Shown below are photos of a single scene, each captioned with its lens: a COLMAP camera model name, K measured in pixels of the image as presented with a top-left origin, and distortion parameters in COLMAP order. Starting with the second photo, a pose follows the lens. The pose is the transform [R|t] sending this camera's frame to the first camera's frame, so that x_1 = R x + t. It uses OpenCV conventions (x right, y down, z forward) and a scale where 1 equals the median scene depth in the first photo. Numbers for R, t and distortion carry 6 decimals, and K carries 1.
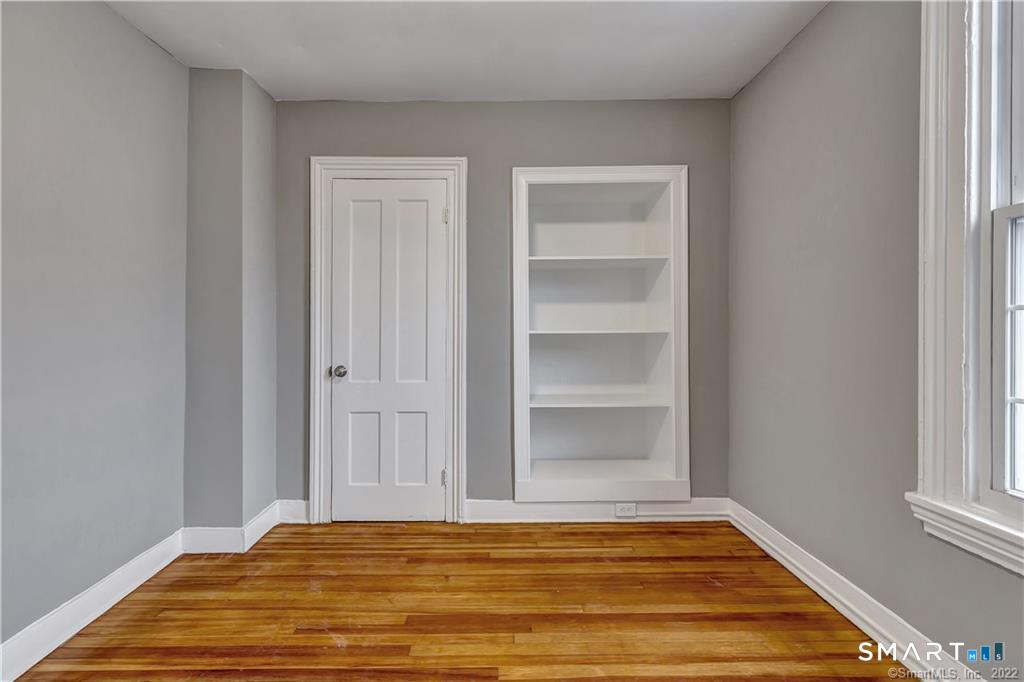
lens RADIAL K [[479.0, 0, 508.1], [0, 479.0, 330.7], [0, 0, 1]] dist [0.004507, 0.000044]
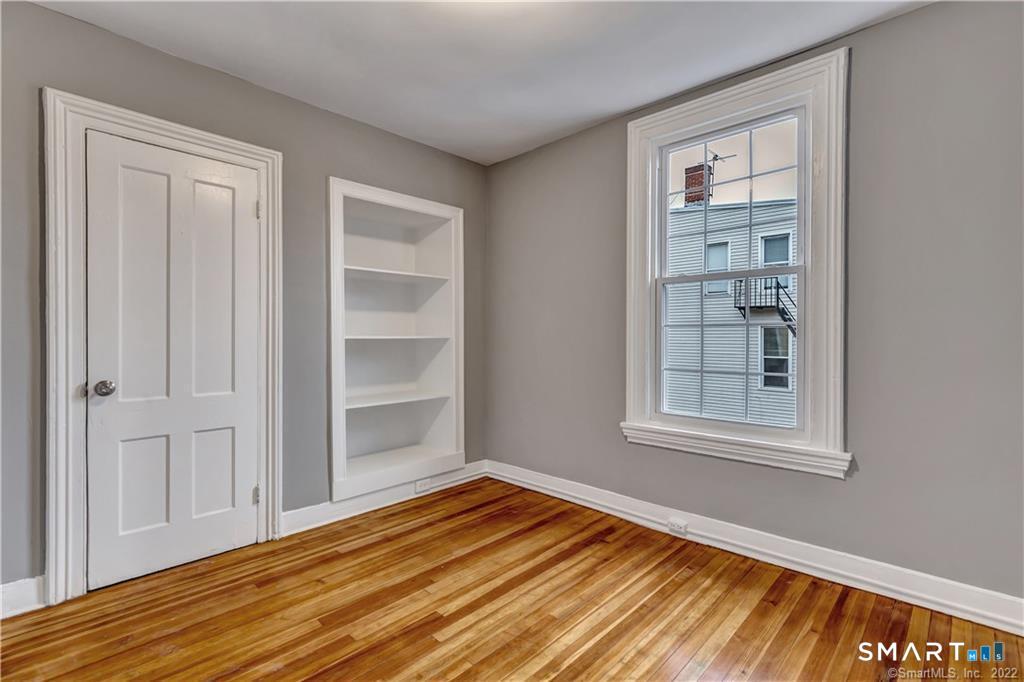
lens RADIAL K [[477.3, 0, 512.0], [0, 477.3, 341.0], [0, 0, 1]] dist [0.001231, -0.000576]
pose [[0.687787, -0.003531, 0.725904, -0.490103], [-0.001104, 0.999982, 0.005911, 0.004914], [-0.725911, -0.004867, 0.687771, 0.017937]]
